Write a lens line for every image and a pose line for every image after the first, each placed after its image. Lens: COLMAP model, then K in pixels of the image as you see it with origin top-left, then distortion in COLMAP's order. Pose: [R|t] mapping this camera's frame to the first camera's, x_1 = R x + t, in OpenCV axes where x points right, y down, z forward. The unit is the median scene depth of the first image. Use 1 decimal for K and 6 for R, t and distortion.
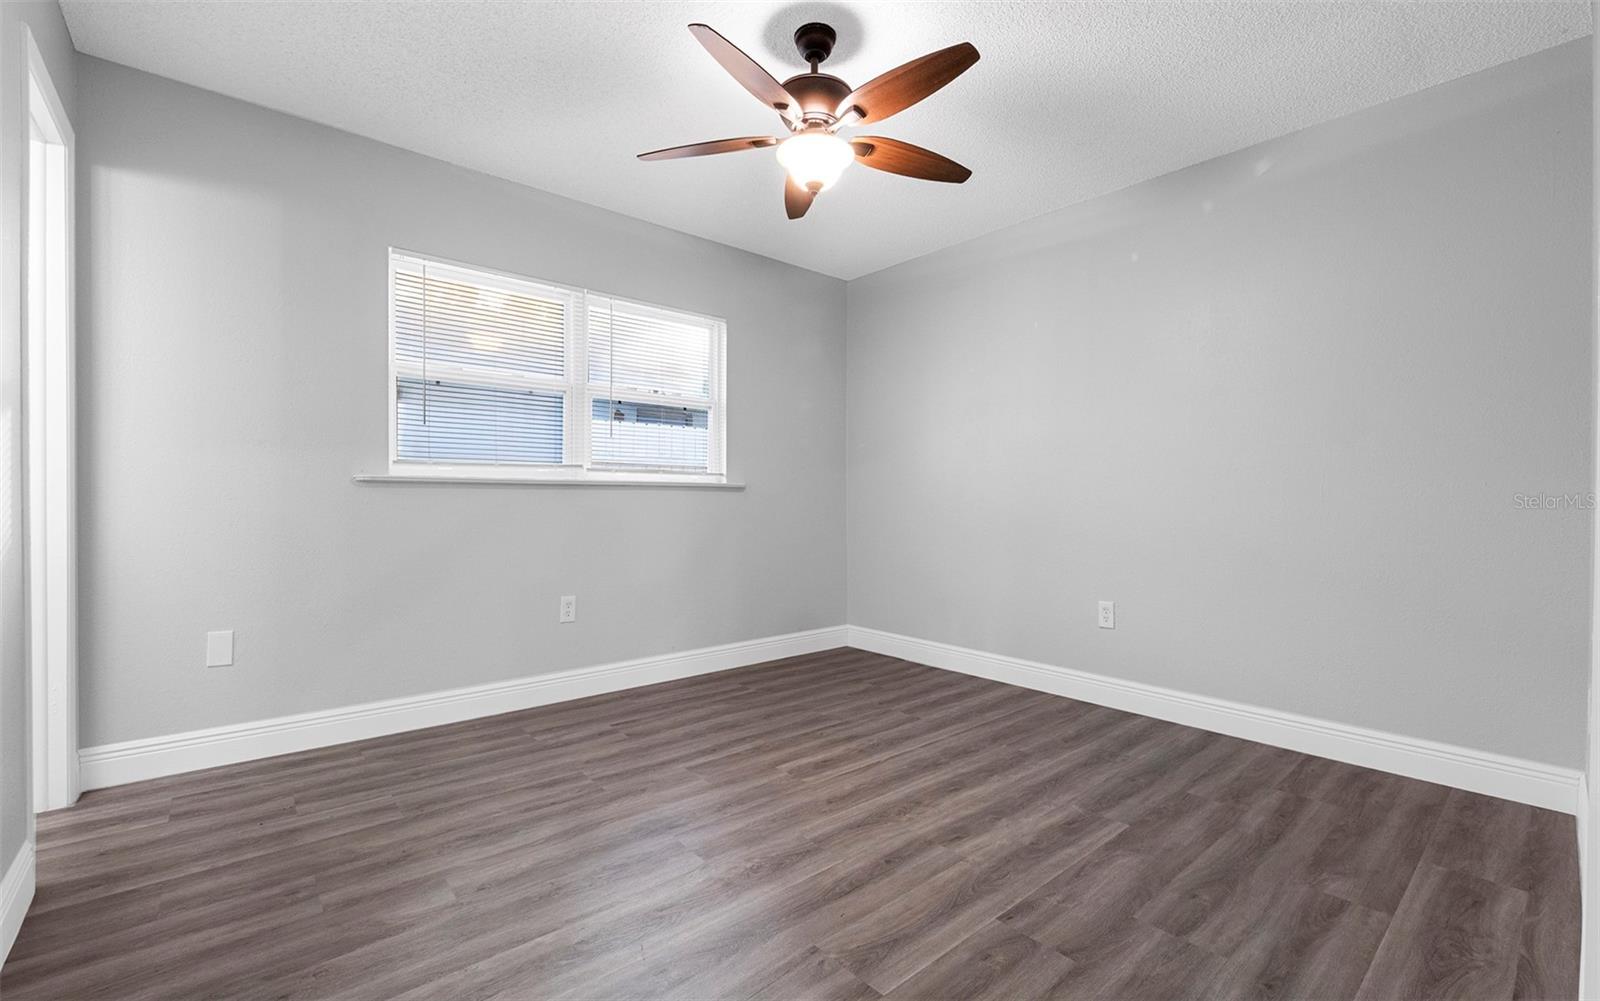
lens RADIAL K [[663.8, 0, 798.2], [0, 663.8, 504.6], [0, 0, 1]] dist [-0.000239, -0.007260]
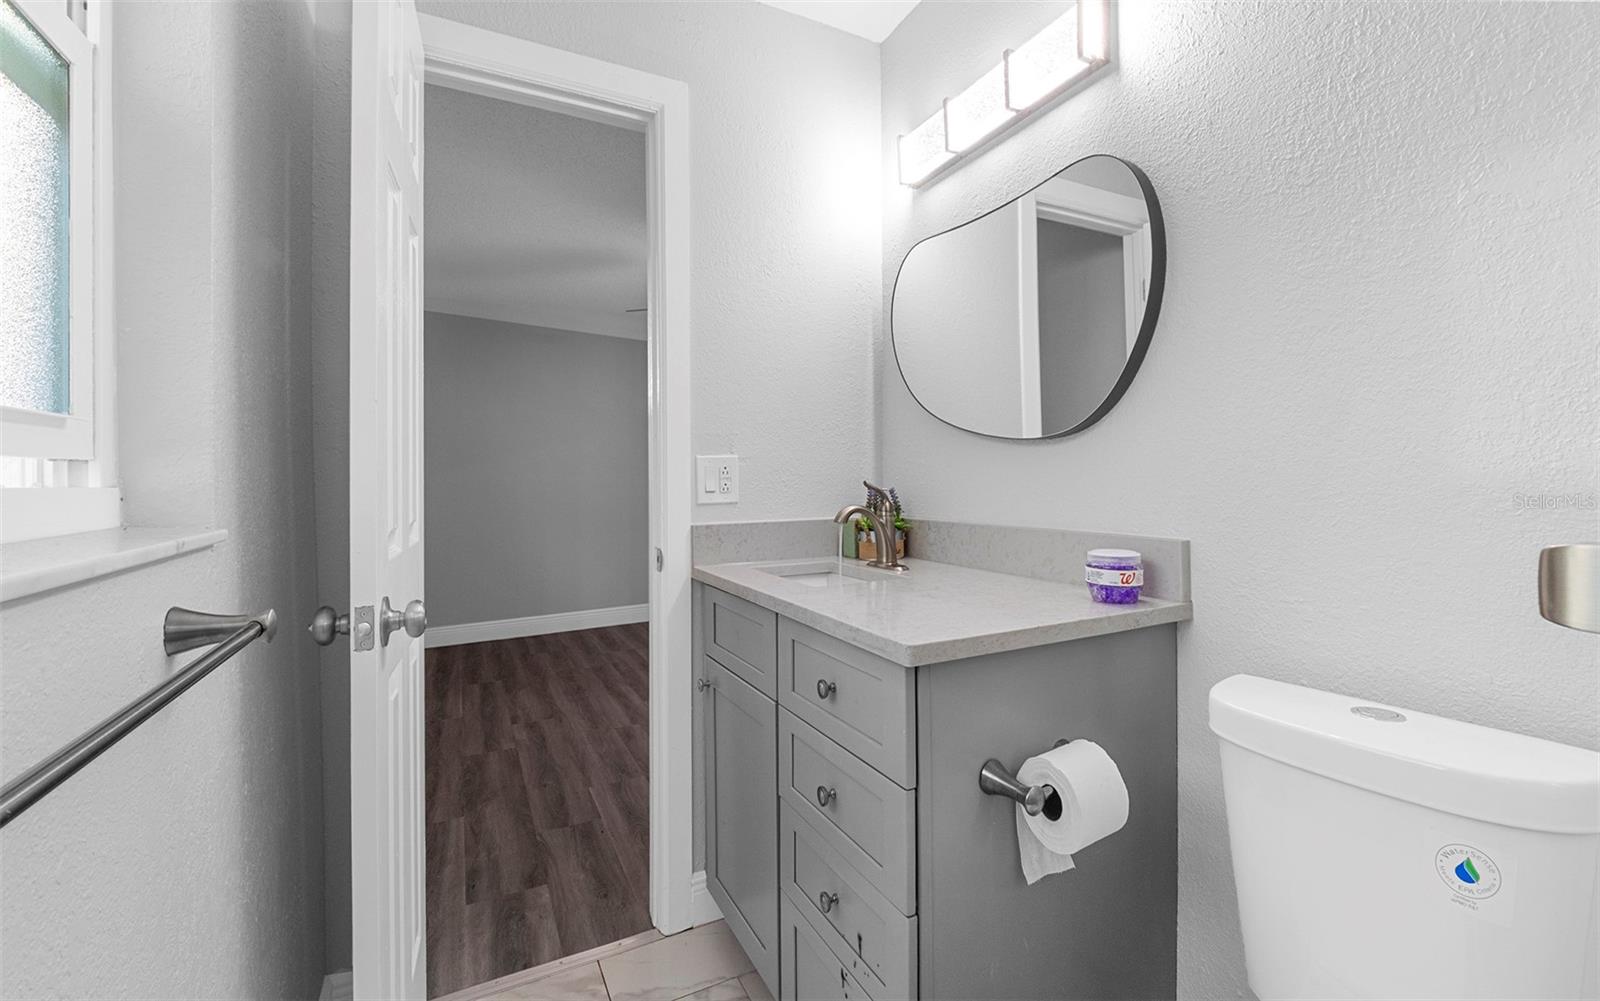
lens RADIAL K [[678.2, 0, 799.3], [0, 678.2, 485.7], [0, 0, 1]] dist [0.000214, 0.003701]
pose [[0.240831, -0.027208, 0.970186, -1.665116], [0.035043, 0.999199, 0.019322, -0.073372], [-0.969934, 0.029345, 0.241592, 0.388311]]
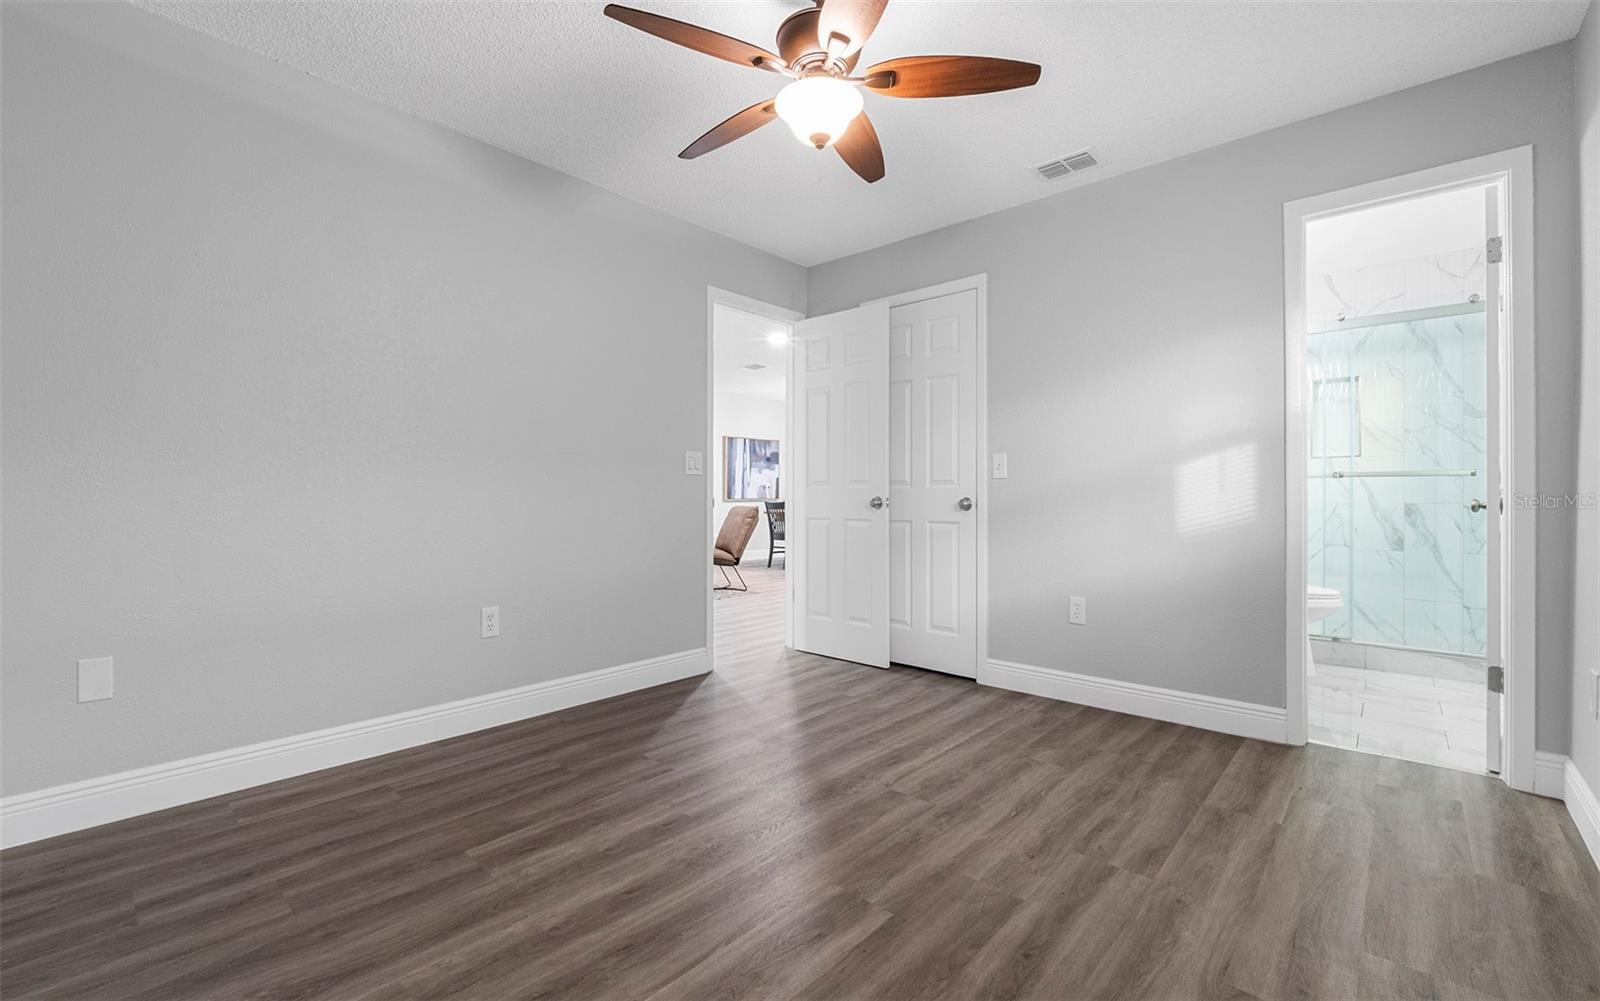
lens RADIAL K [[678.2, 0, 799.3], [0, 678.2, 485.7], [0, 0, 1]] dist [0.000214, 0.003701]
pose [[-0.991346, -0.009578, -0.130923, 0.167875], [-0.010082, 0.999944, 0.003188, -0.020074], [0.130885, 0.004481, -0.991387, 1.894995]]
